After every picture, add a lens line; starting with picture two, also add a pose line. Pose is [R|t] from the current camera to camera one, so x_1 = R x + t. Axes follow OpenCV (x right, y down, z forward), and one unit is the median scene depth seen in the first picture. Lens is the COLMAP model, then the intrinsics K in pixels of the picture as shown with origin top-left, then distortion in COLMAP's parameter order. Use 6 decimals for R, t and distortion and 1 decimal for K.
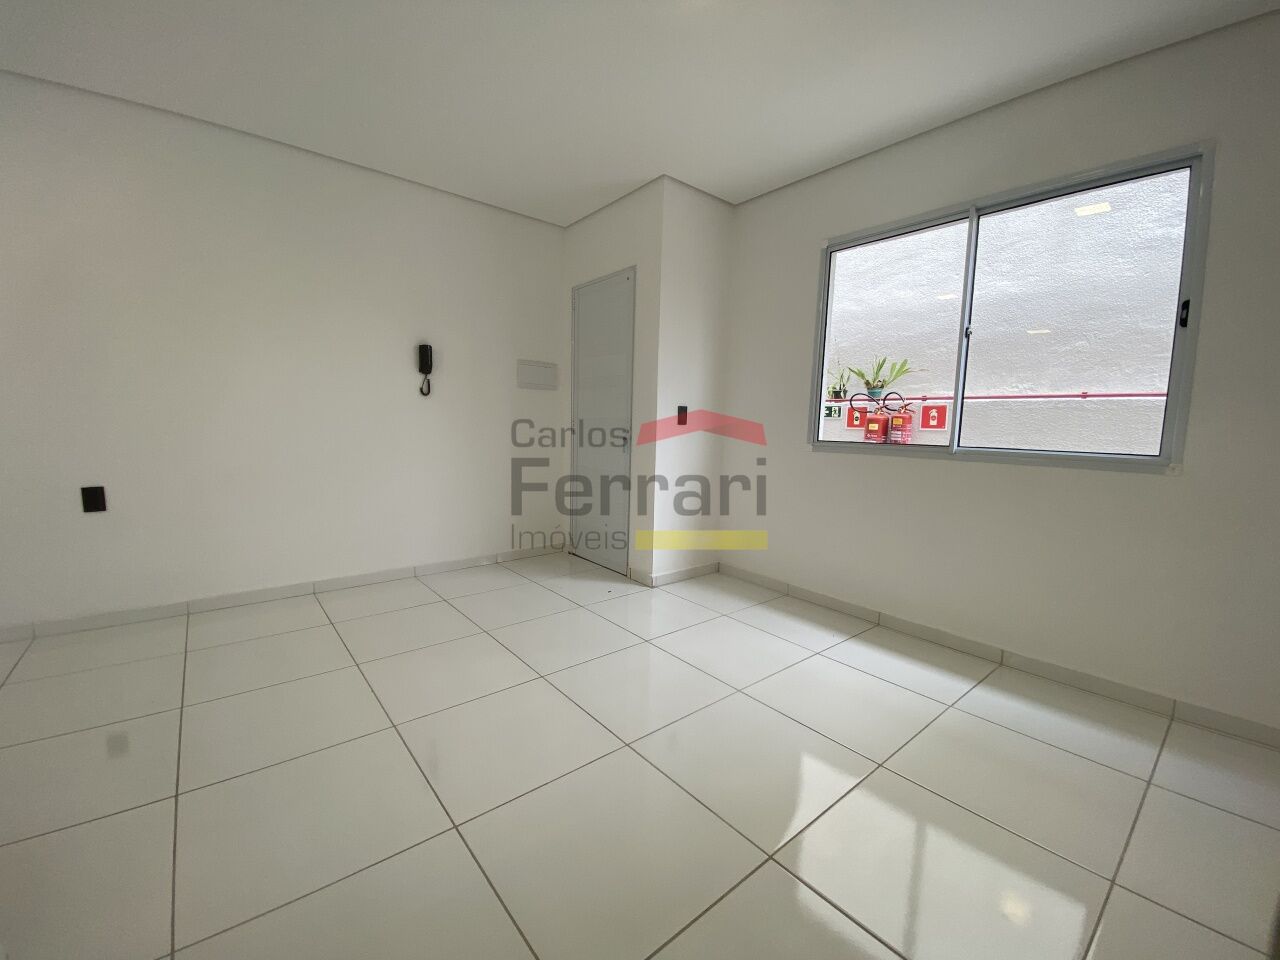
lens RADIAL K [[519.6, 0, 640.0], [0, 519.6, 480.0], [0, 0, 1]] dist [0.001430, -0.009352]
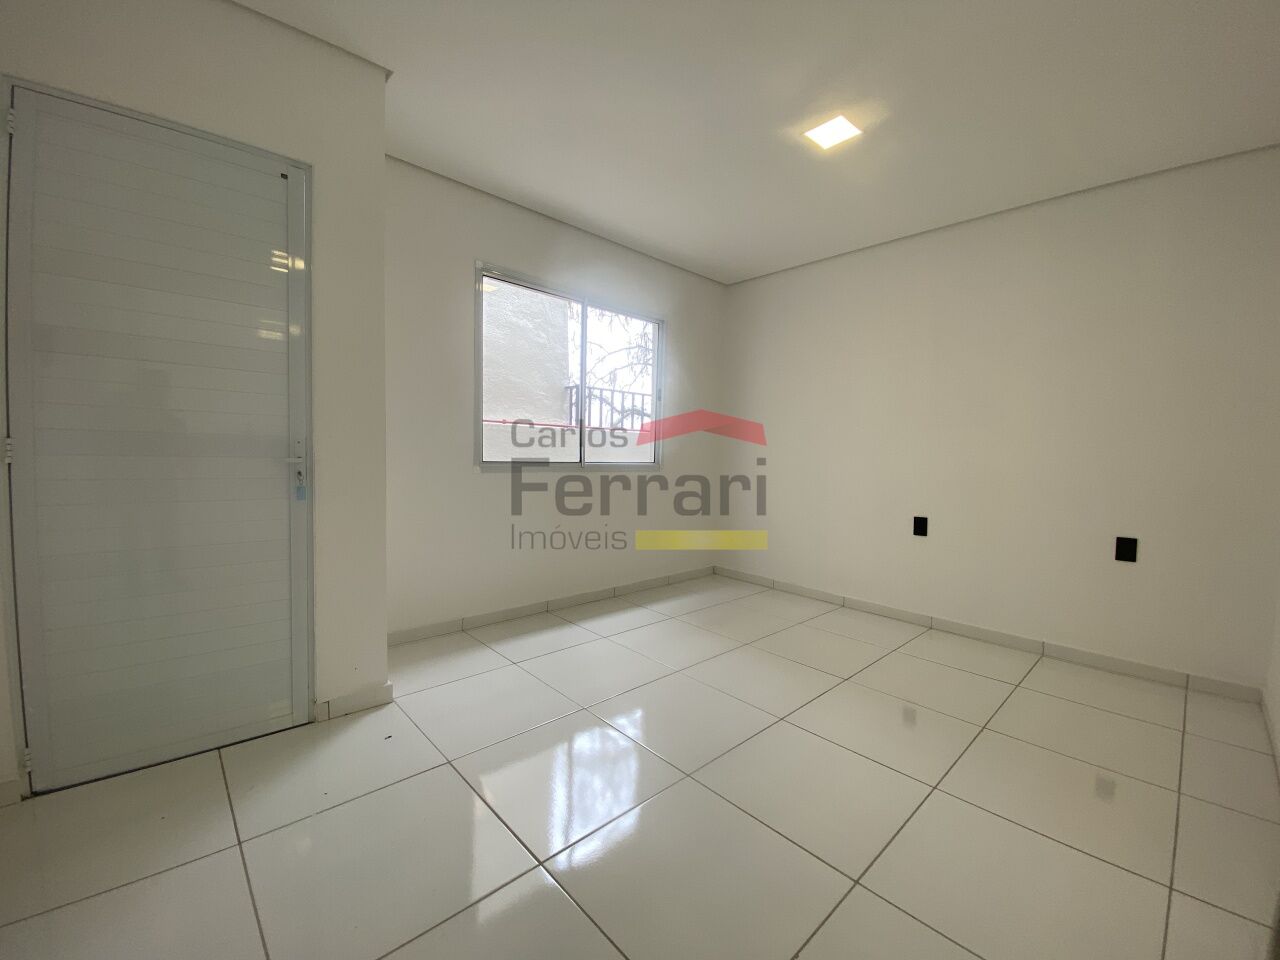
lens RADIAL K [[519.6, 0, 640.0], [0, 519.6, 480.0], [0, 0, 1]] dist [0.001430, -0.009352]
pose [[-0.073204, -0.083804, 0.993790, -0.663866], [0.078576, 0.992881, 0.089516, -0.106536], [-0.994217, 0.084641, -0.066098, 0.765030]]
